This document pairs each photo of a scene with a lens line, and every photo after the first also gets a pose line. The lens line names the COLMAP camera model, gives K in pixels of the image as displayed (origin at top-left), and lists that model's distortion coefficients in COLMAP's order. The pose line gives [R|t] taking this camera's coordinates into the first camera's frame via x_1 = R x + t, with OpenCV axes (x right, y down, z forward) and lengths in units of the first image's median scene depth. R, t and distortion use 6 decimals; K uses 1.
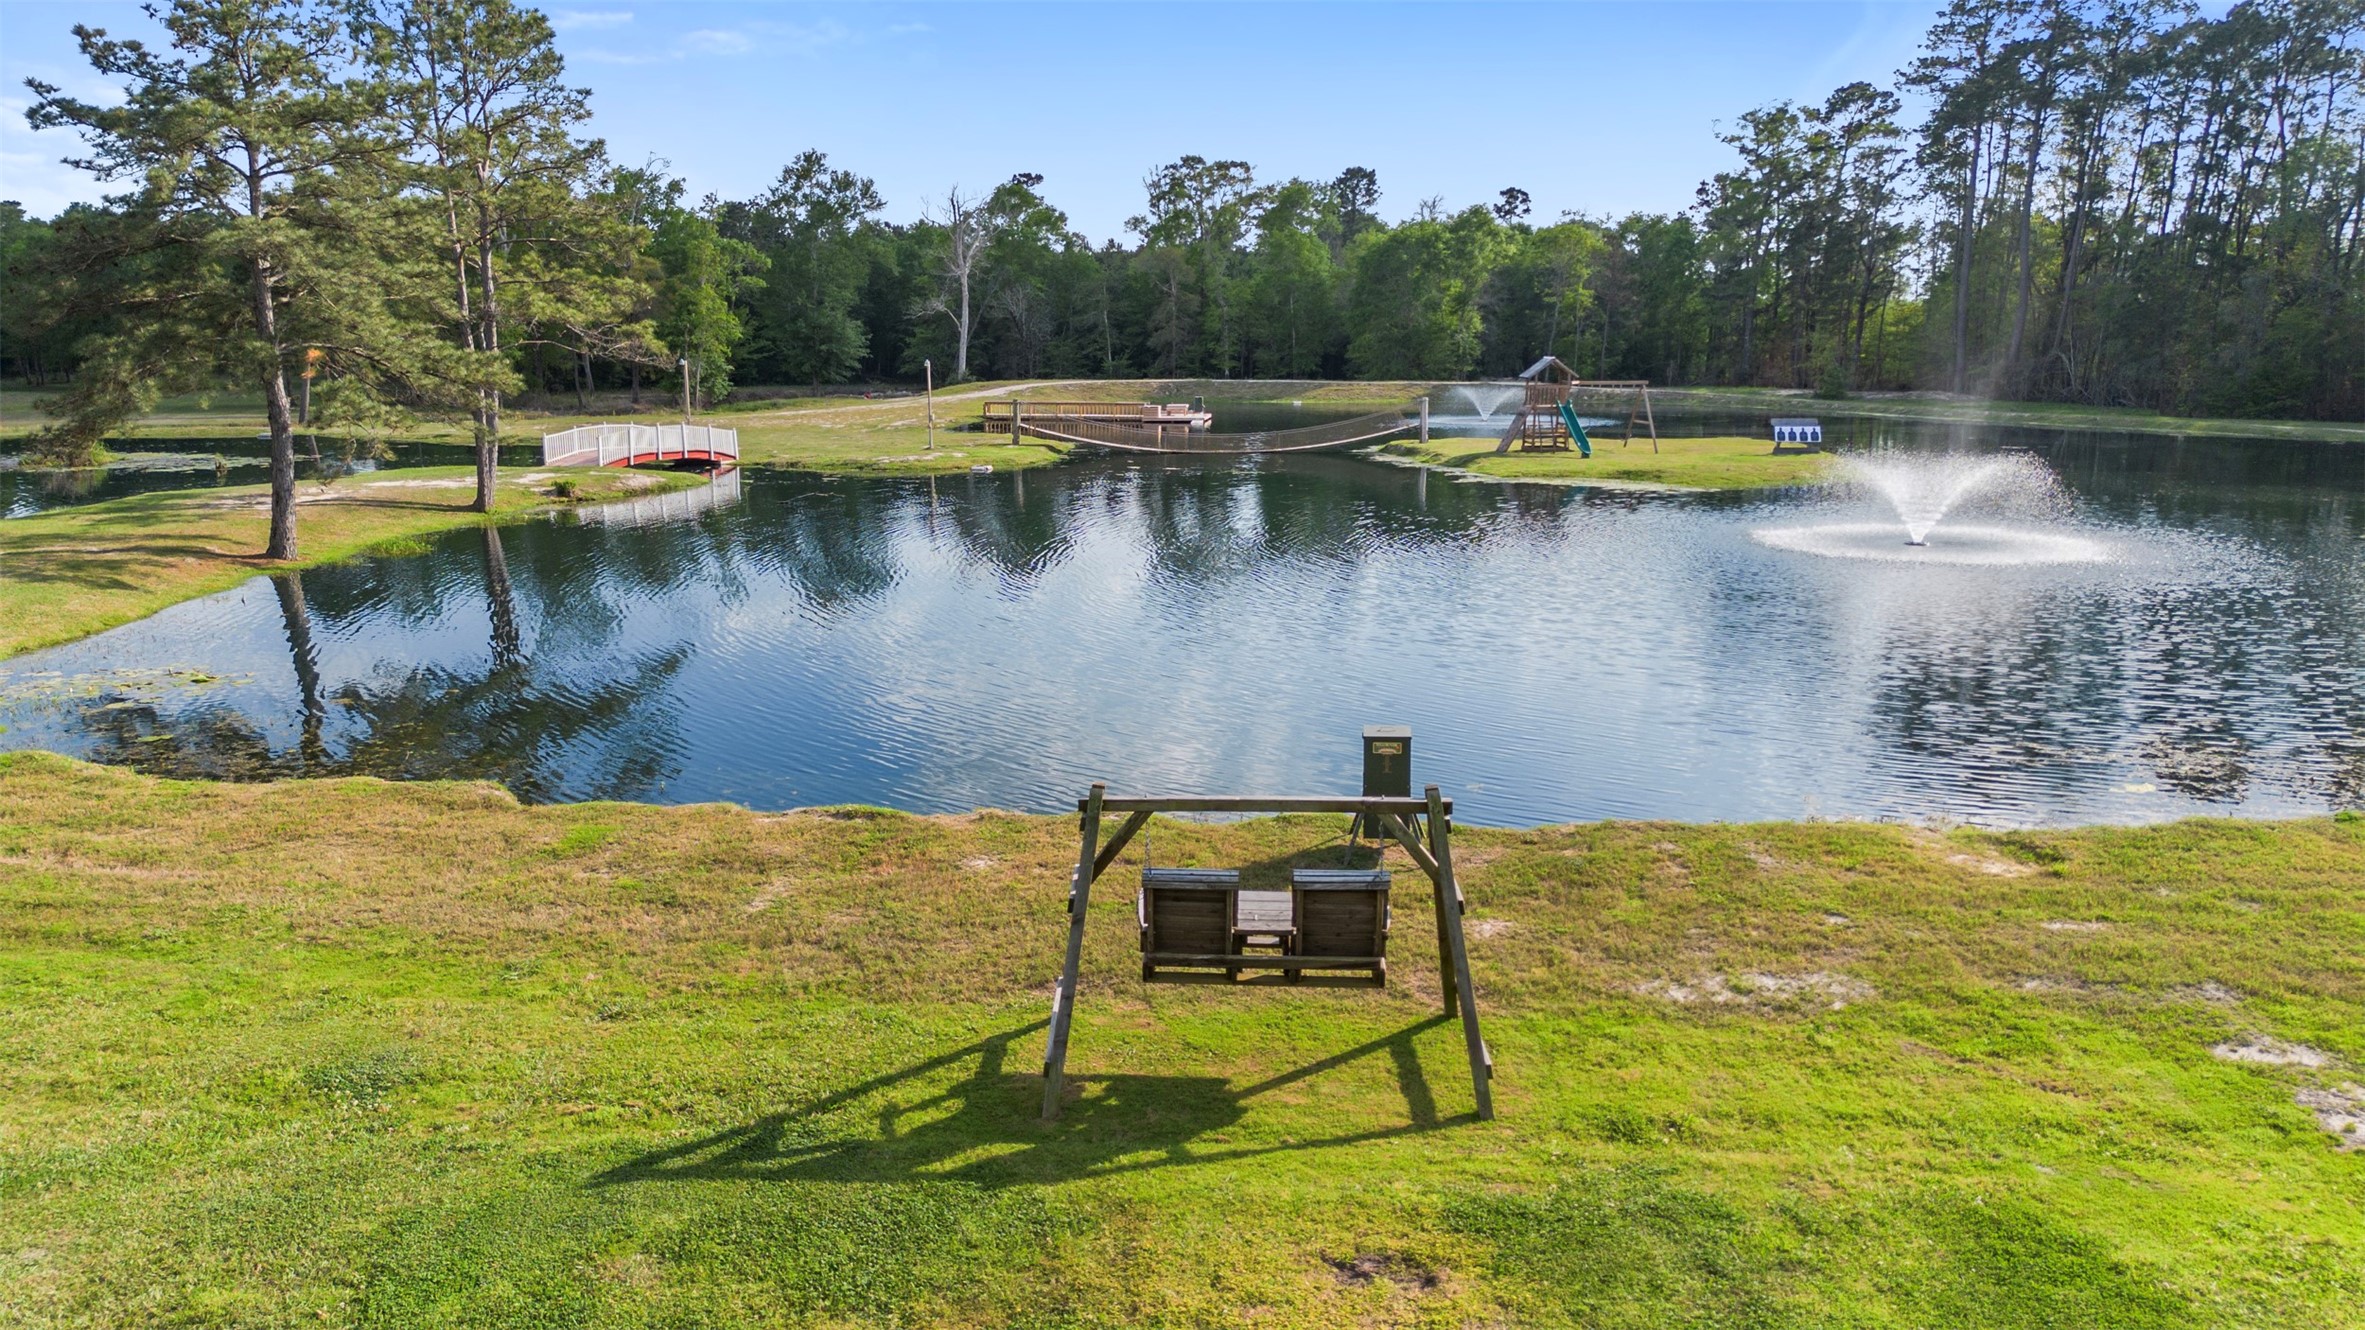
lens RADIAL K [[1568.7, 0, 1184.5], [0, 1568.7, 665.6], [0, 0, 1]] dist [0.010017, 0.001421]
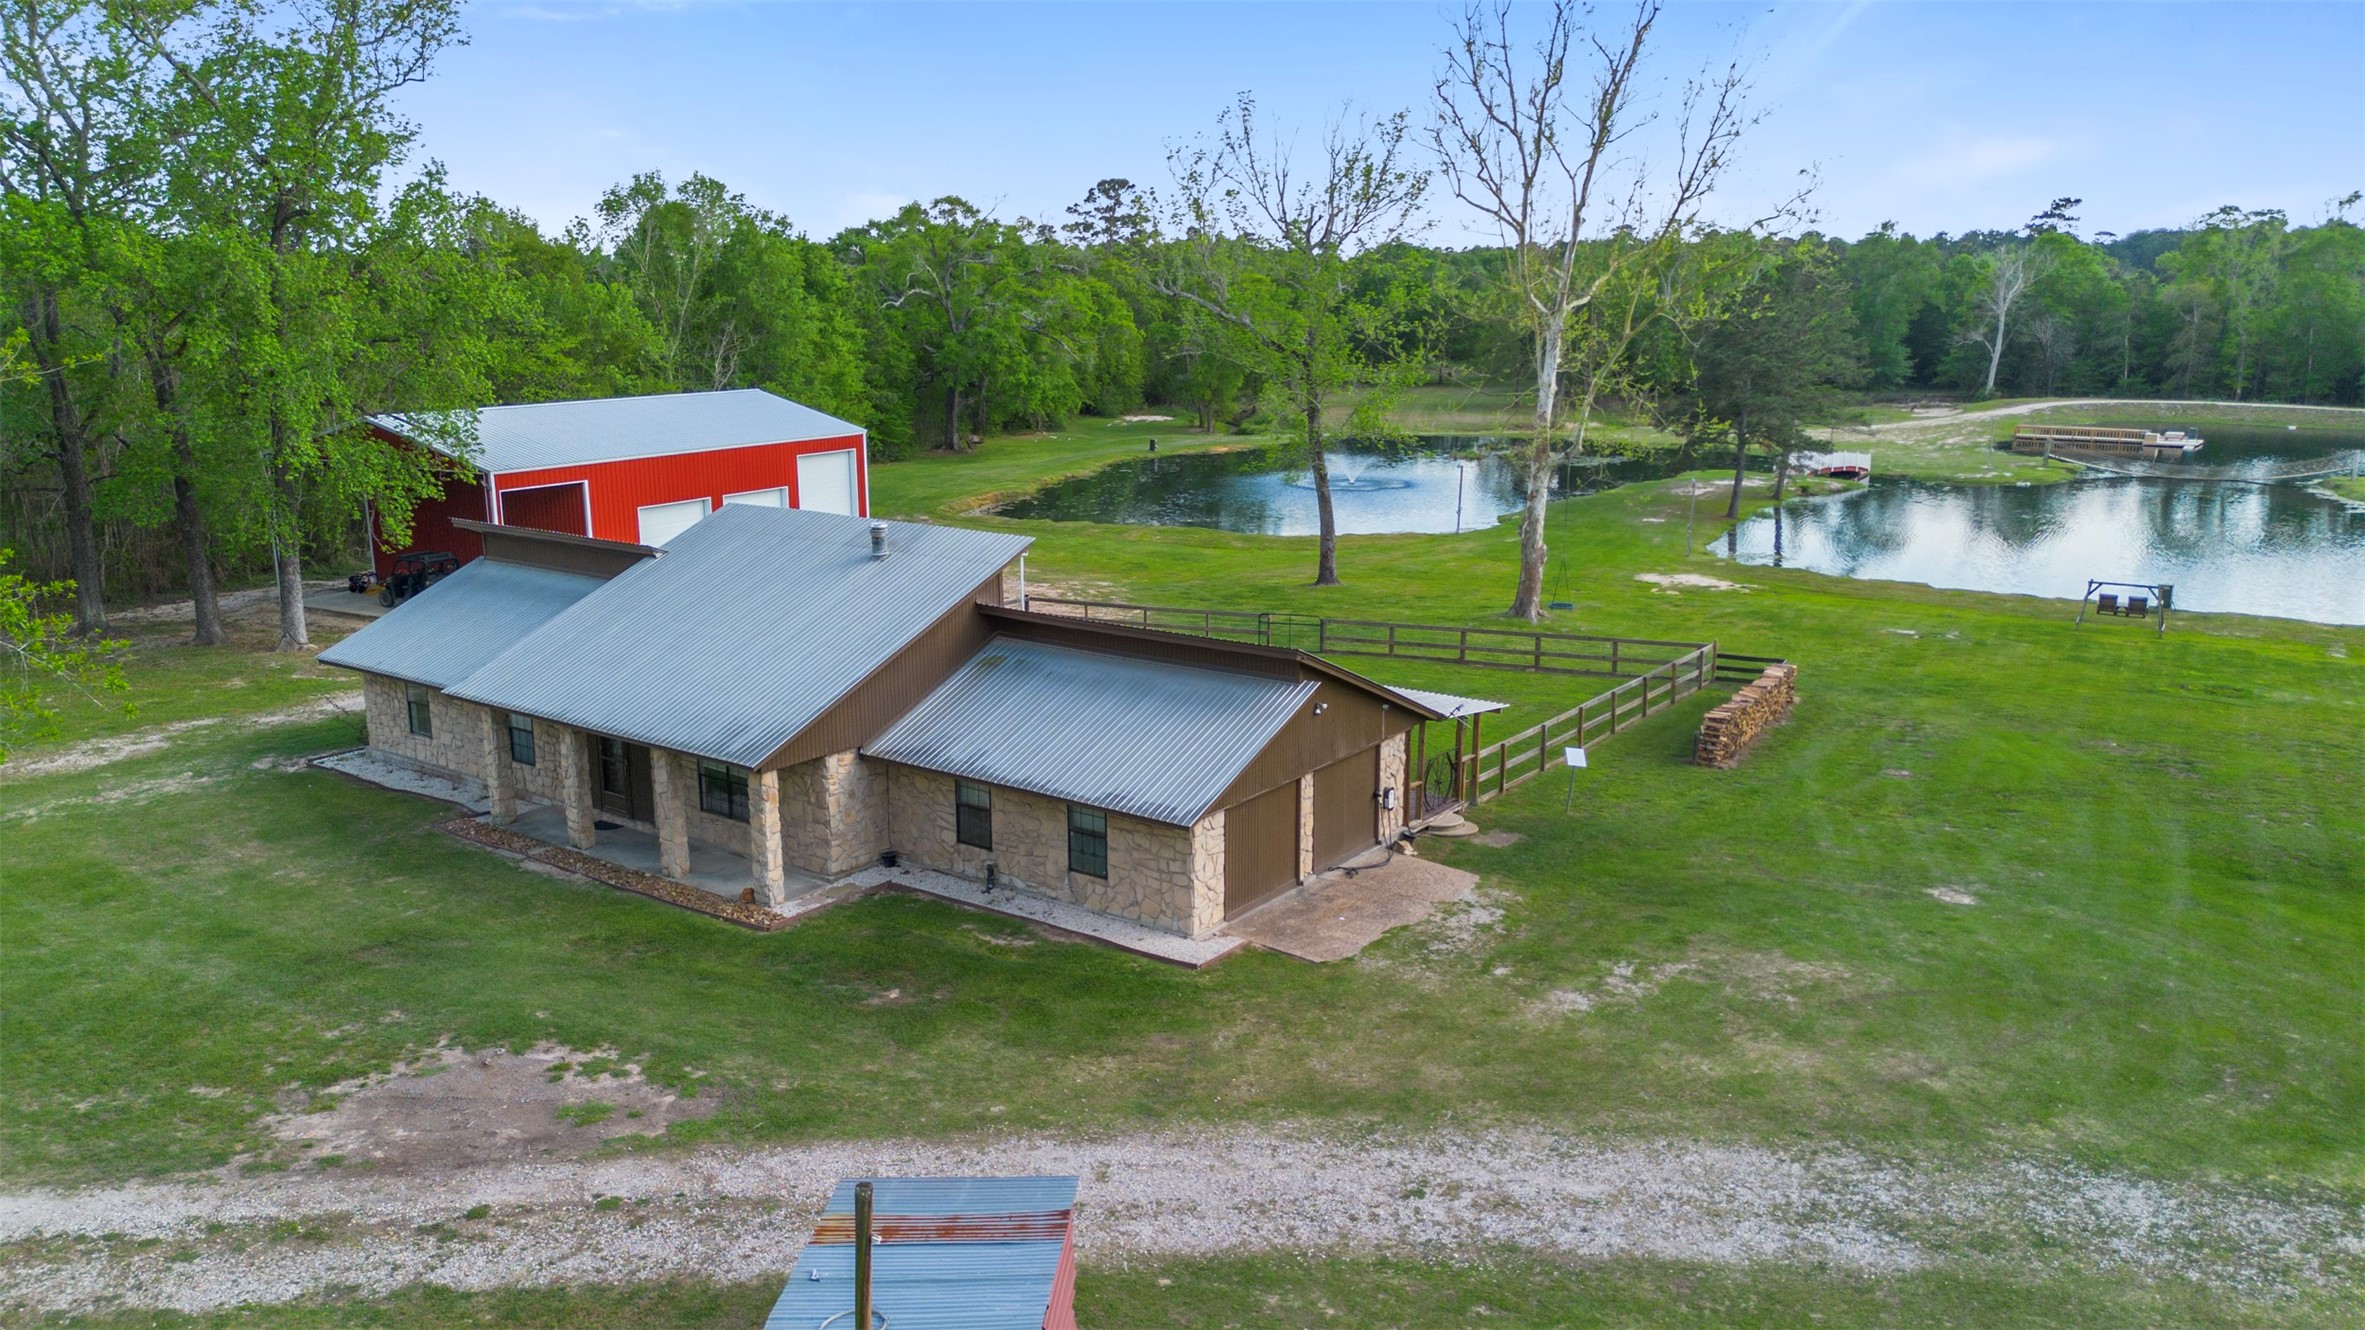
lens RADIAL K [[1568.7, 0, 1183.6], [0, 1568.7, 674.3], [0, 0, 1]] dist [0.010017, 0.001421]
pose [[0.837005, 0.115895, -0.534781, 0.021936], [-0.097759, 0.993262, 0.062248, 0.030507], [0.538392, 0.000178, 0.842695, -0.441390]]
